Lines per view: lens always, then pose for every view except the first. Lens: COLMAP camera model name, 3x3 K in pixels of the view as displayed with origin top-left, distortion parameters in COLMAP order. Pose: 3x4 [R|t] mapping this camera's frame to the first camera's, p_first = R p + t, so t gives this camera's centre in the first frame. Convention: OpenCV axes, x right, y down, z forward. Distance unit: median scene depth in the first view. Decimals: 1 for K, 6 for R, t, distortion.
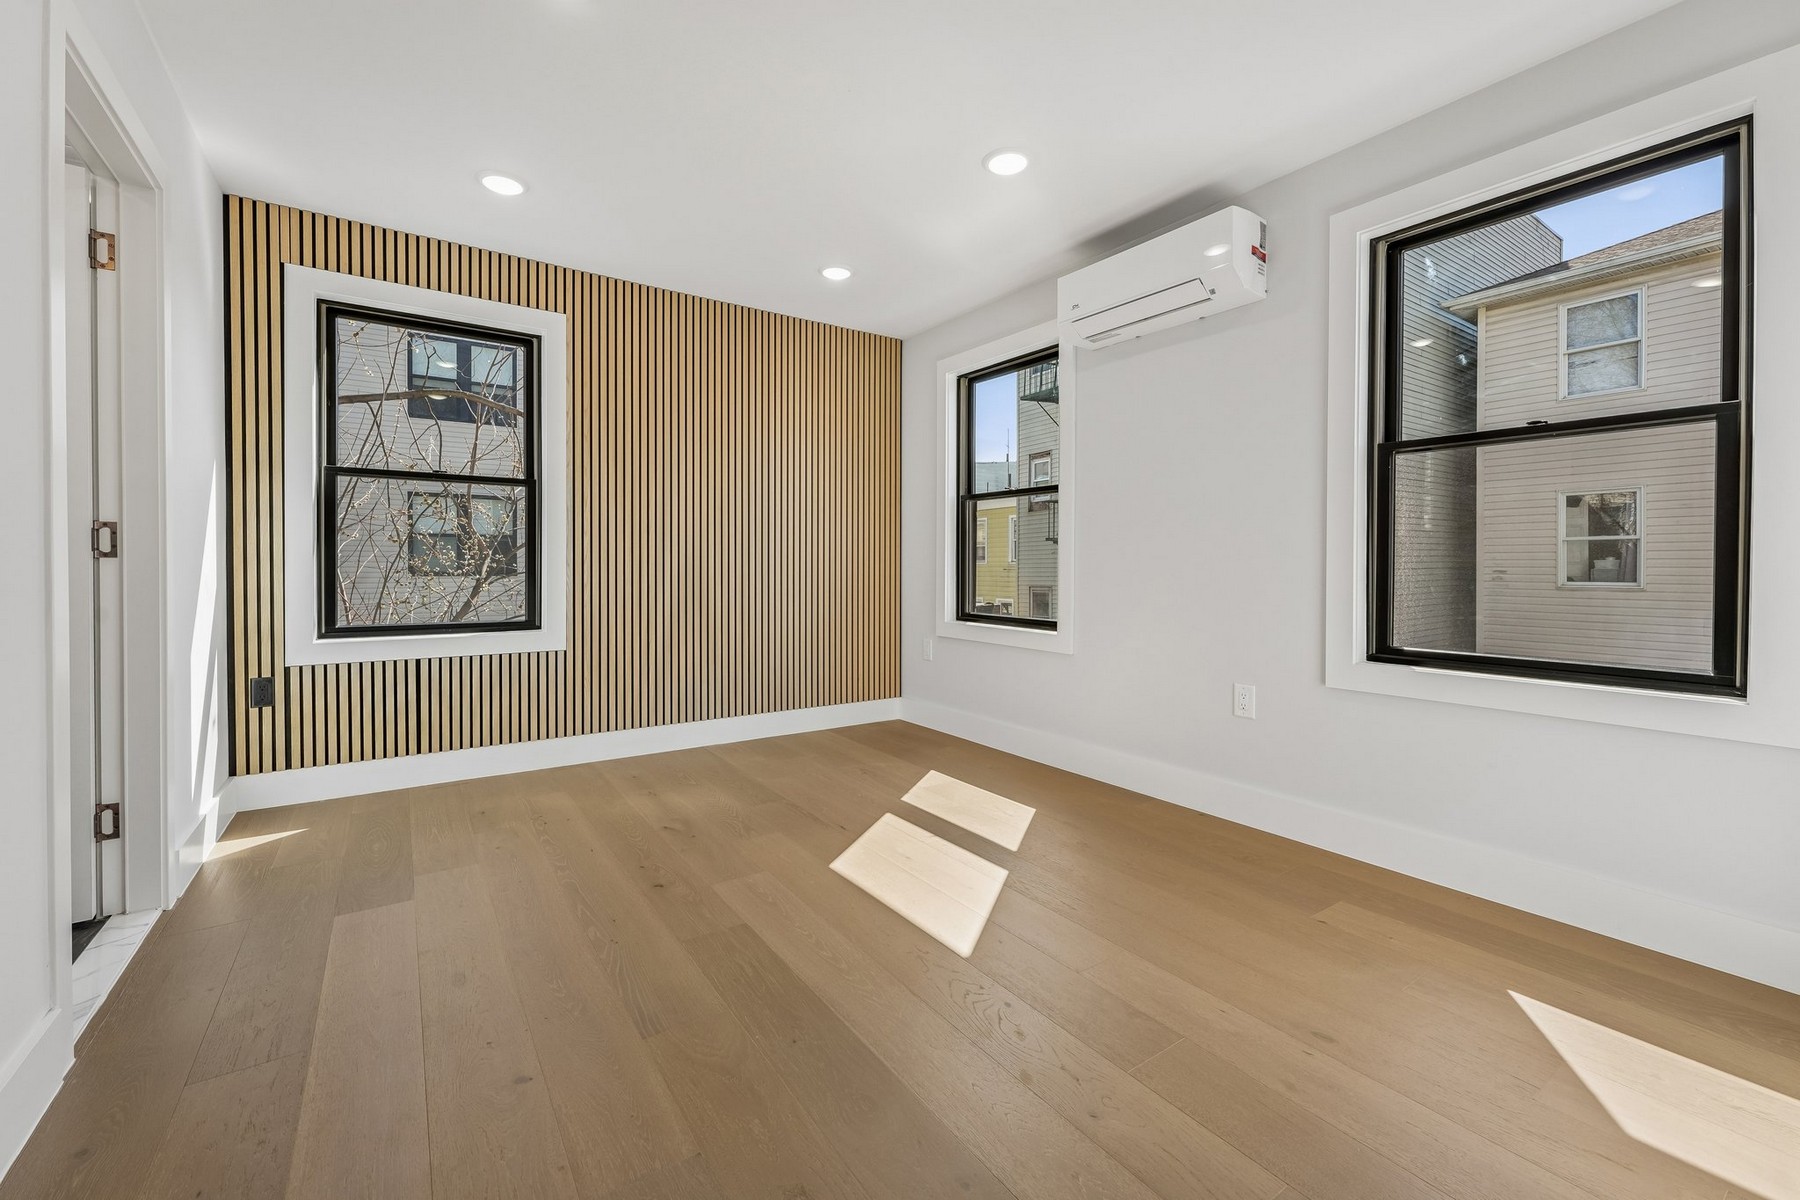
lens RADIAL K [[733.1, 0, 893.2], [0, 733.1, 574.9], [0, 0, 1]] dist [-0.001770, -0.000316]
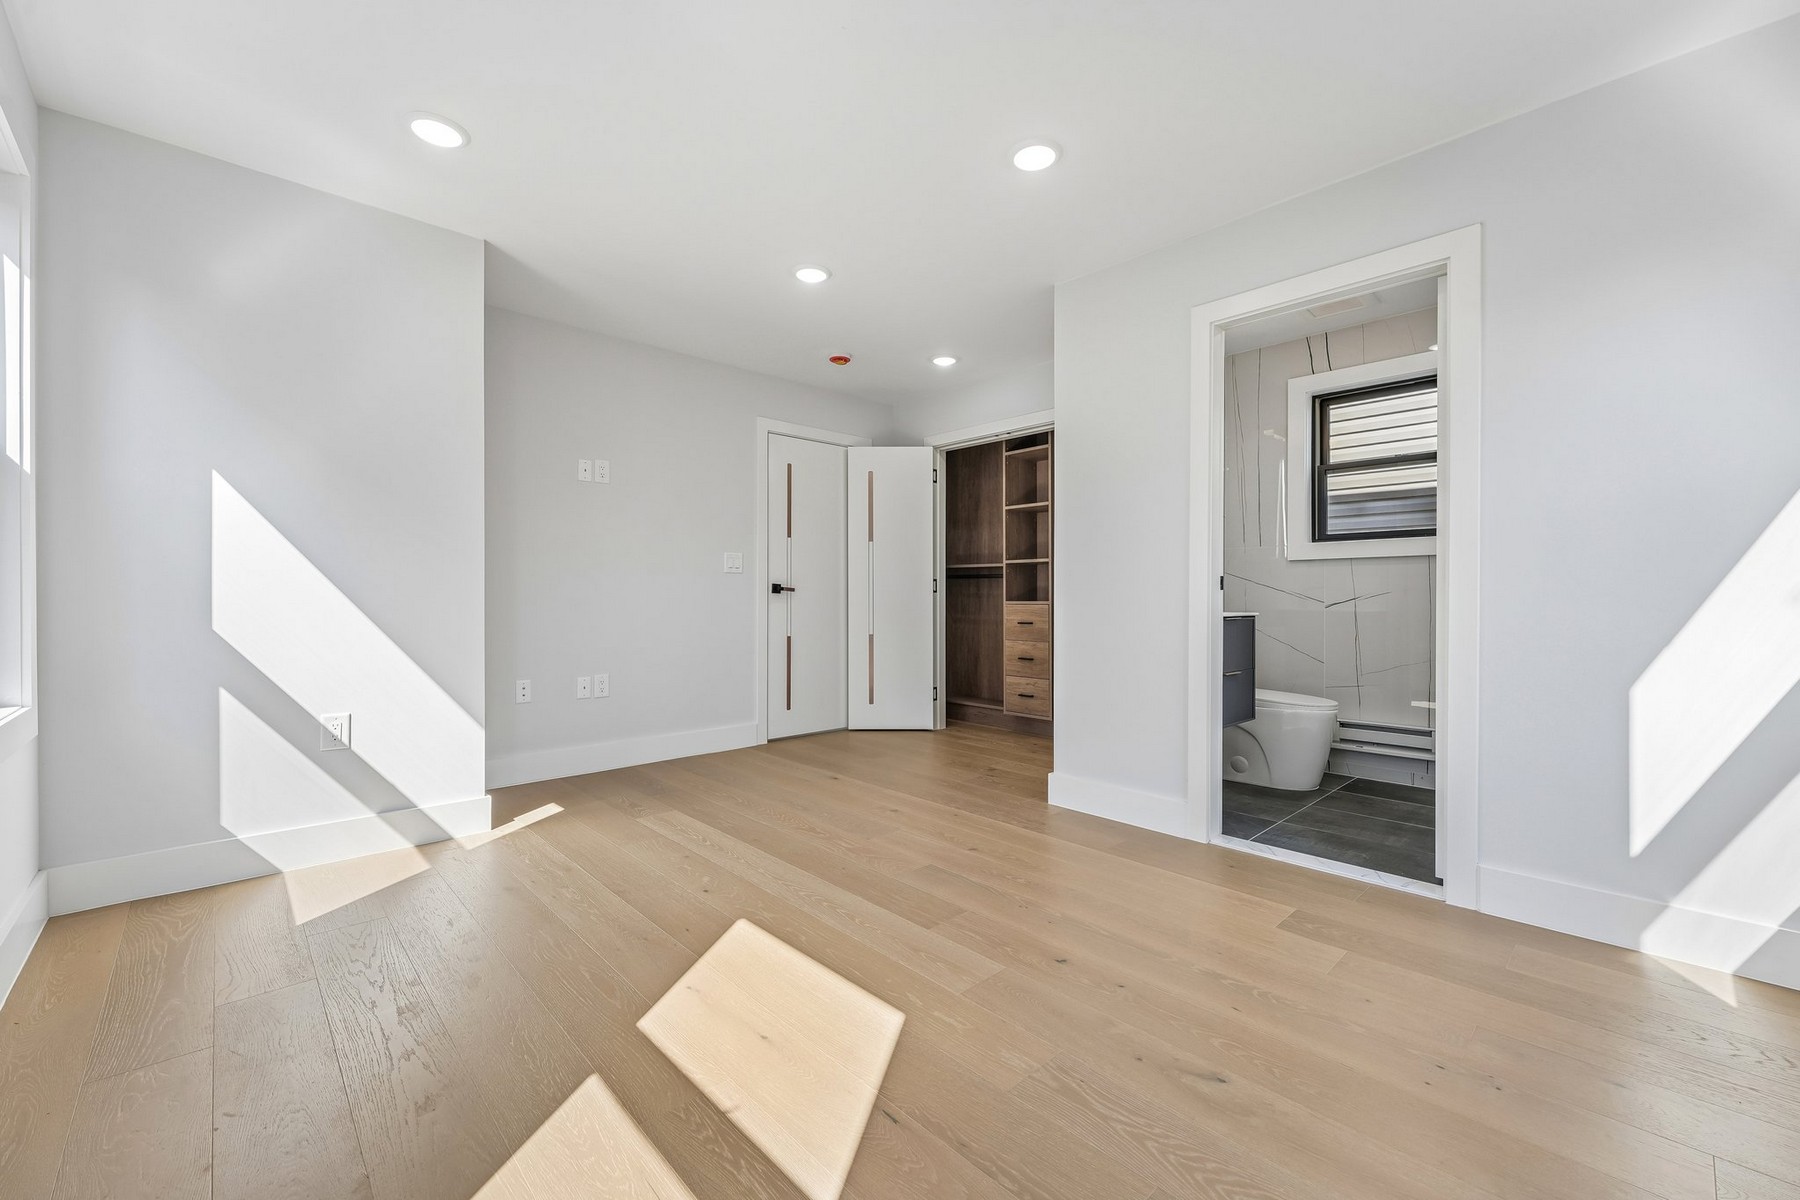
lens RADIAL K [[717.2, 0, 900.0], [0, 717.2, 598.8], [0, 0, 1]] dist [-0.003737, -0.000082]
pose [[-0.986824, -0.004792, -0.161729, 0.004202], [-0.007153, 0.999876, 0.014023, -0.008552], [0.161642, 0.014995, -0.986736, 1.279261]]
